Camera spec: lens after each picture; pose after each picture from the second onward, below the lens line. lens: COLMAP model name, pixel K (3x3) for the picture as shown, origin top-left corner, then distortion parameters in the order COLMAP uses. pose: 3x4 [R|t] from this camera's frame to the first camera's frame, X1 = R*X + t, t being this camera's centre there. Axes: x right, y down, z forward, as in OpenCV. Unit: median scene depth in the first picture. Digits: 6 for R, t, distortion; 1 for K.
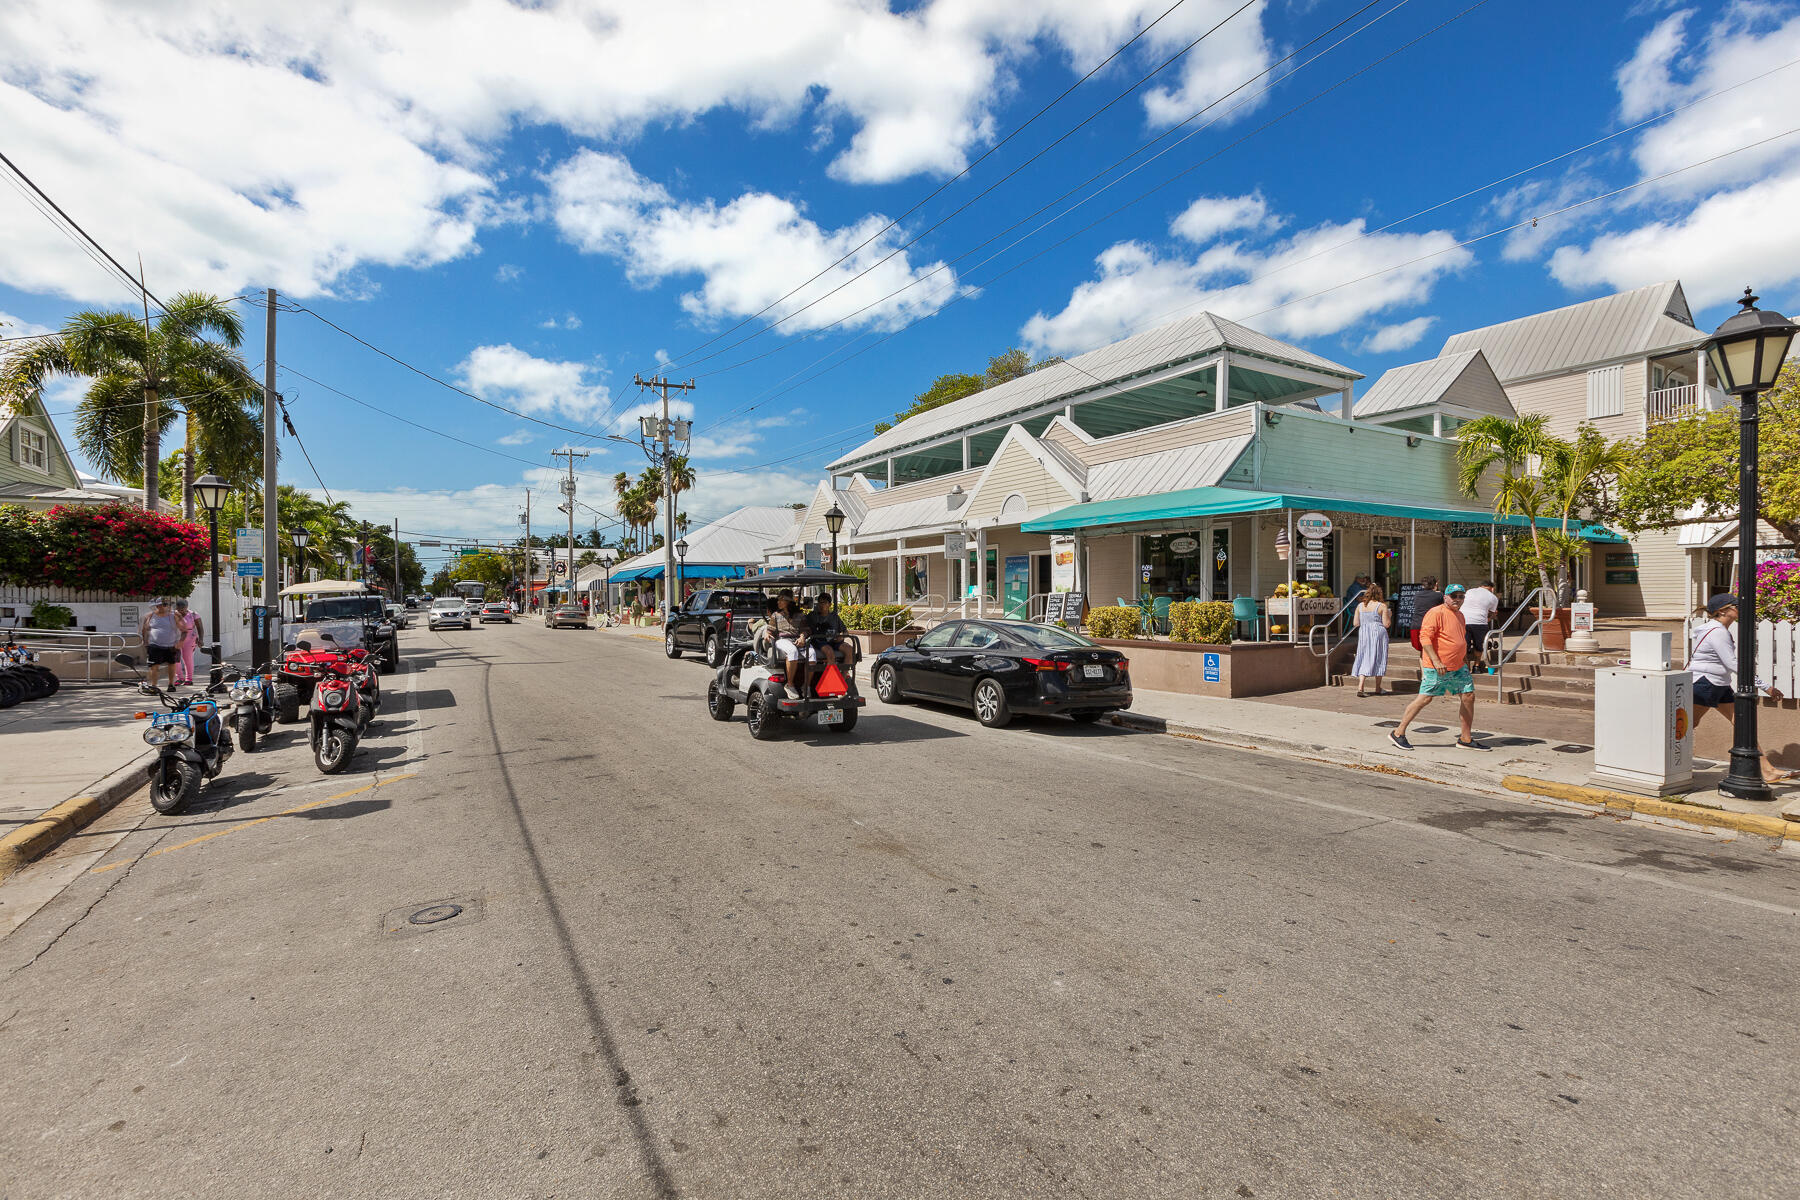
lens RADIAL K [[798.4, 0, 899.4], [0, 798.4, 600.7], [0, 0, 1]] dist [0.005130, 0.000187]
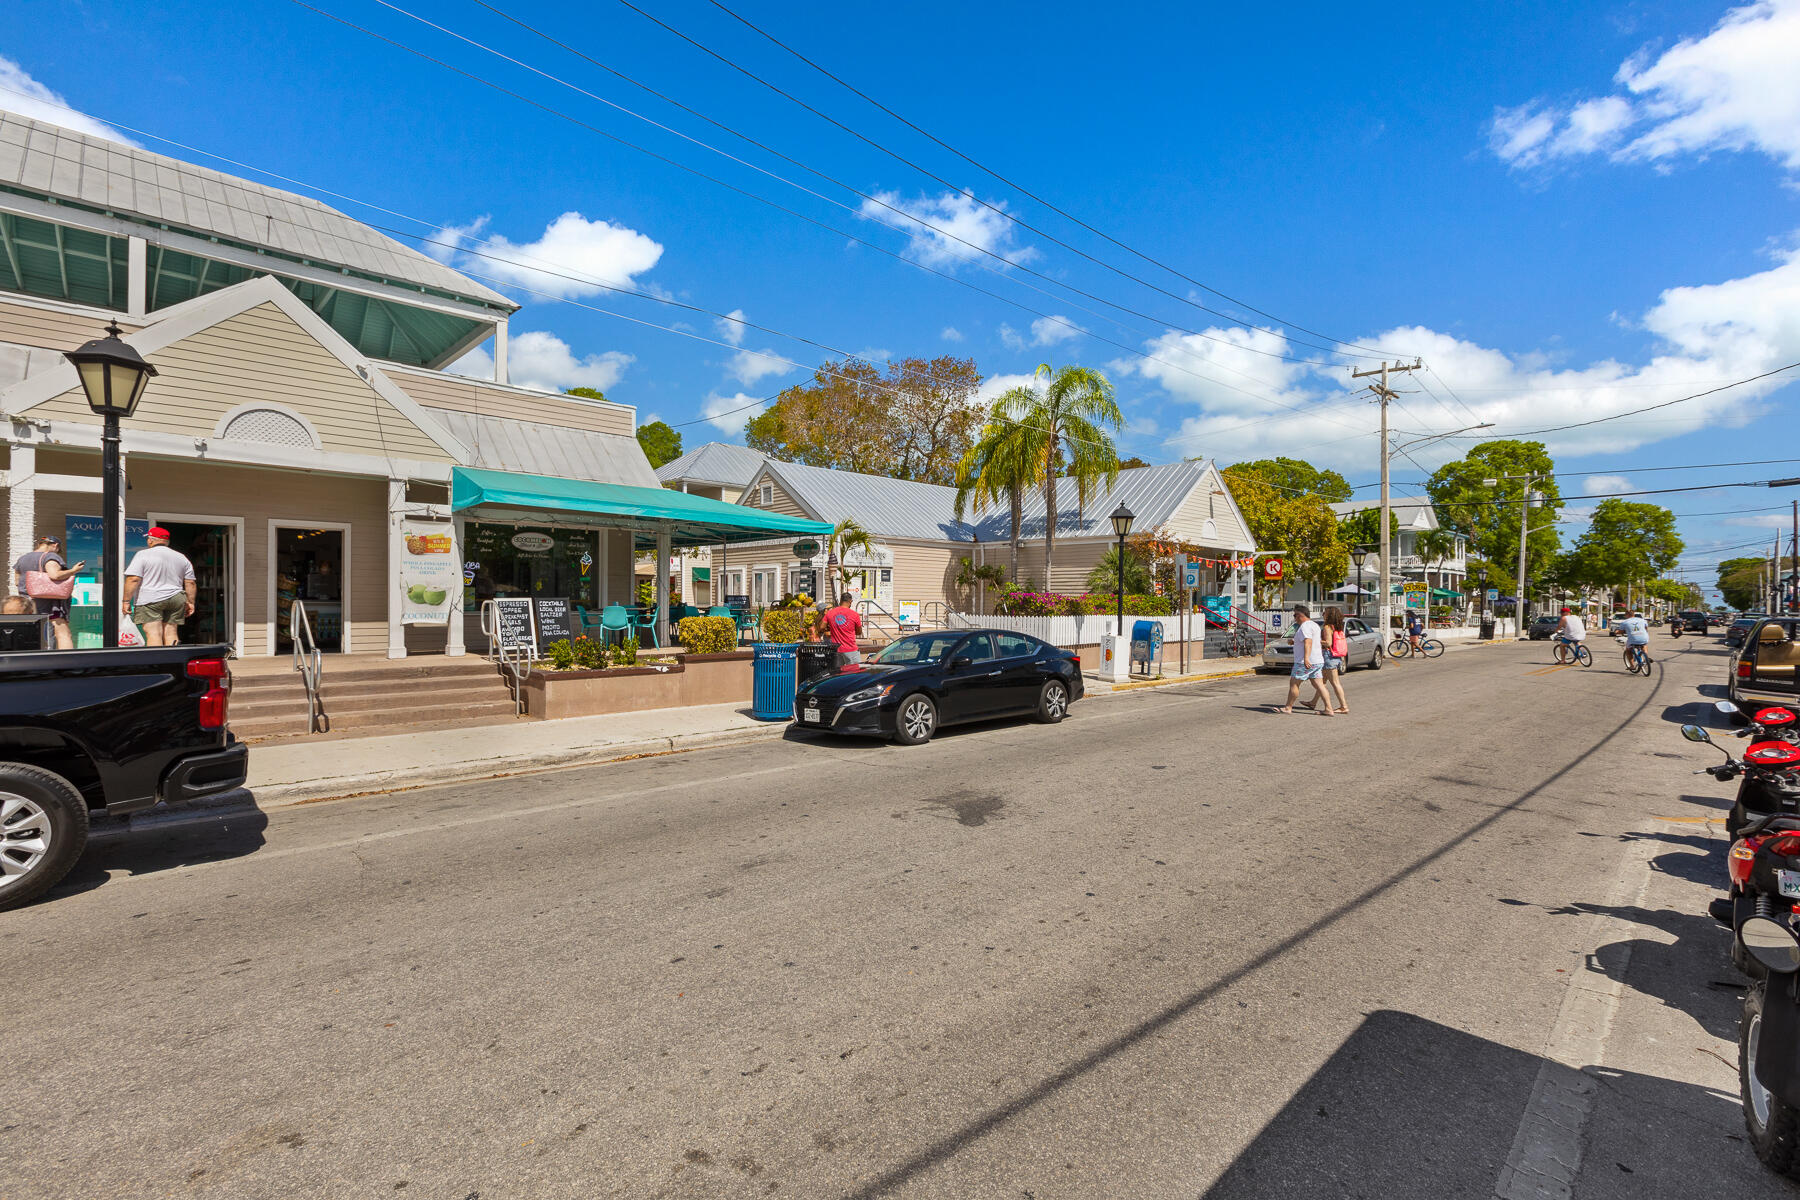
lens RADIAL K [[798.4, 0, 891.8], [0, 798.4, 605.9], [0, 0, 1]] dist [0.005130, 0.000187]
pose [[-0.214612, 0.000302, 0.976699, -0.544257], [0.001760, 0.999998, 0.000077, -0.002982], [-0.976698, 0.001735, -0.214612, 0.839061]]
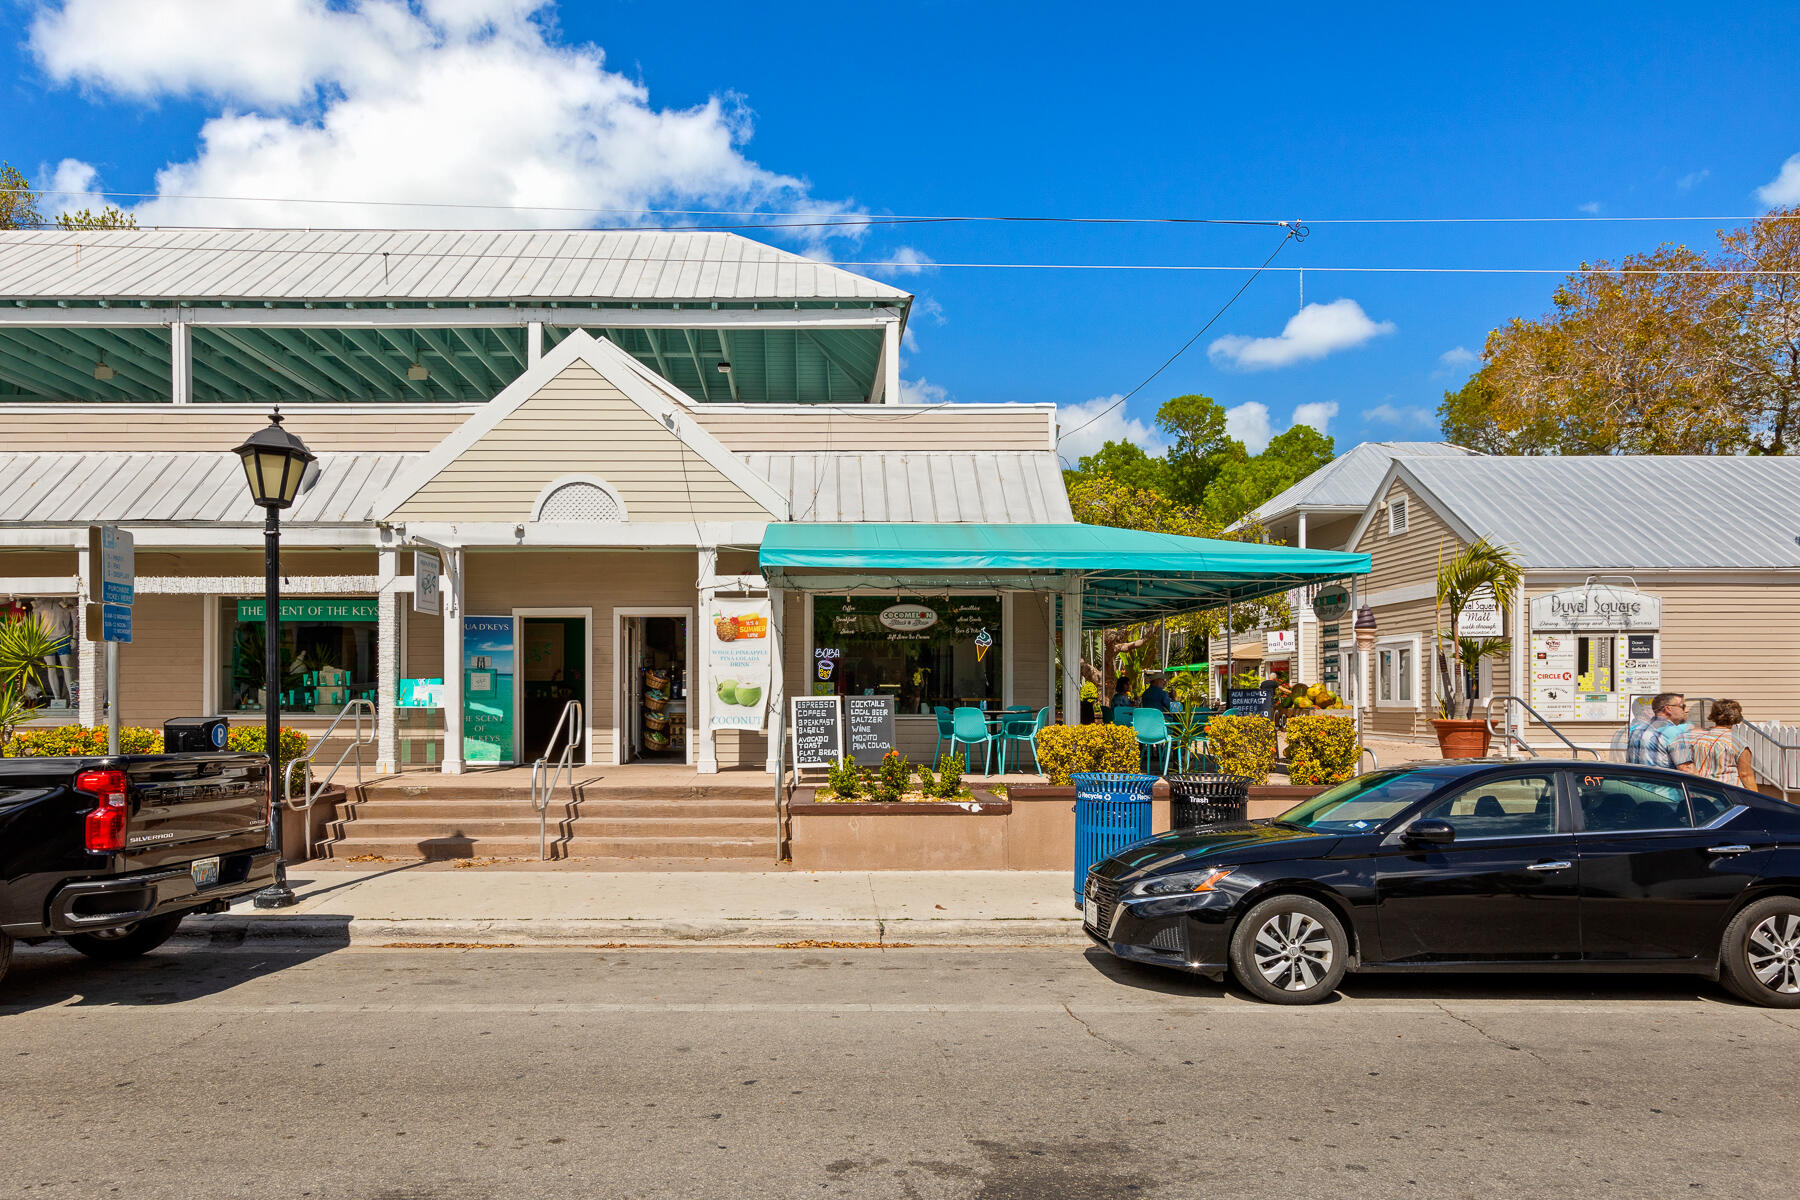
lens RADIAL K [[1111.3, 0, 925.3], [0, 1111.3, 692.3], [0, 0, 1]] dist [-0.002490, 0.005886]
pose [[0.509948, 0.009871, 0.860148, -0.353415], [0.002744, 0.999910, -0.013102, -0.003626], [-0.860201, 0.009042, 0.509876, 0.587122]]
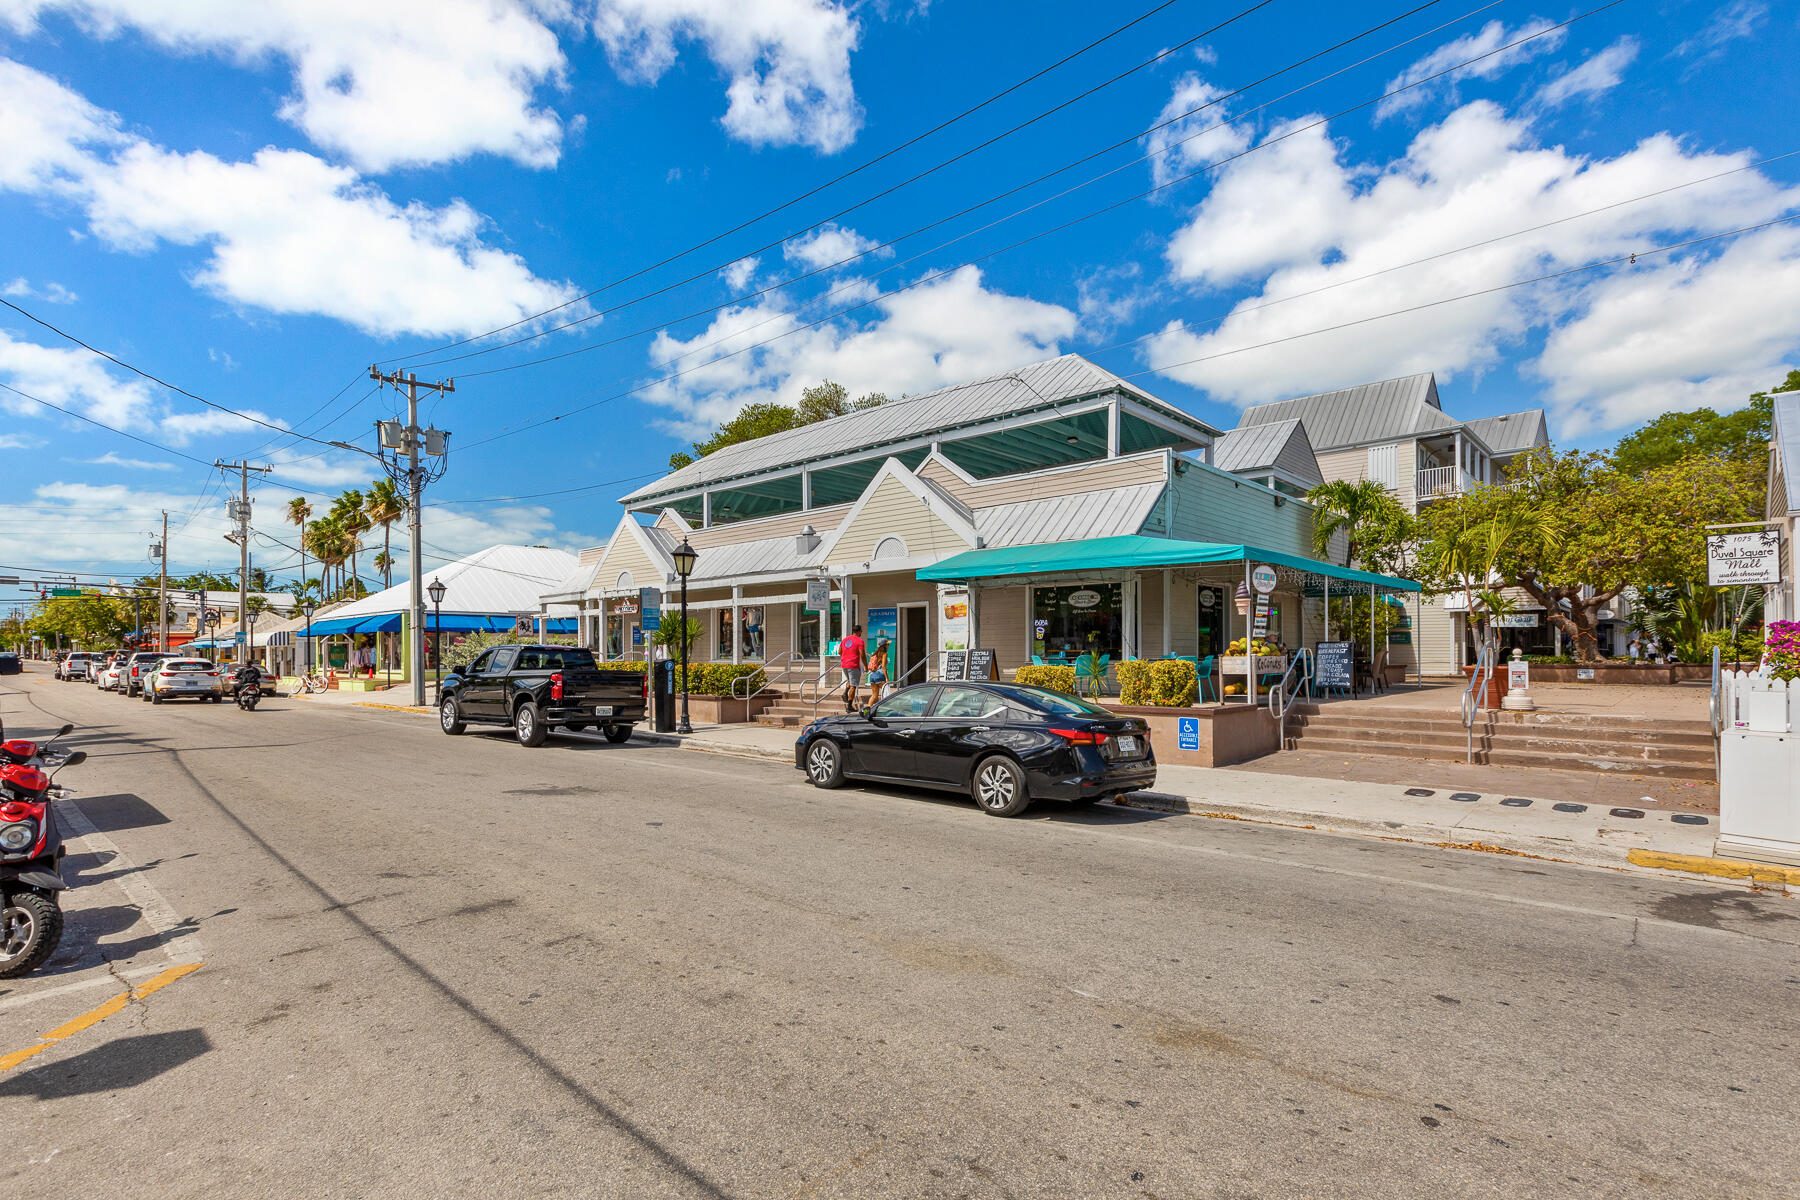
lens RADIAL K [[855.0, 0, 894.8], [0, 855.0, 642.0], [0, 0, 1]] dist [0.003874, 0.000826]
pose [[0.959063, 0.006385, 0.283120, -0.135611], [-0.000627, 0.999791, -0.020424, 0.000604], [-0.283191, 0.019410, 0.958867, 0.120765]]
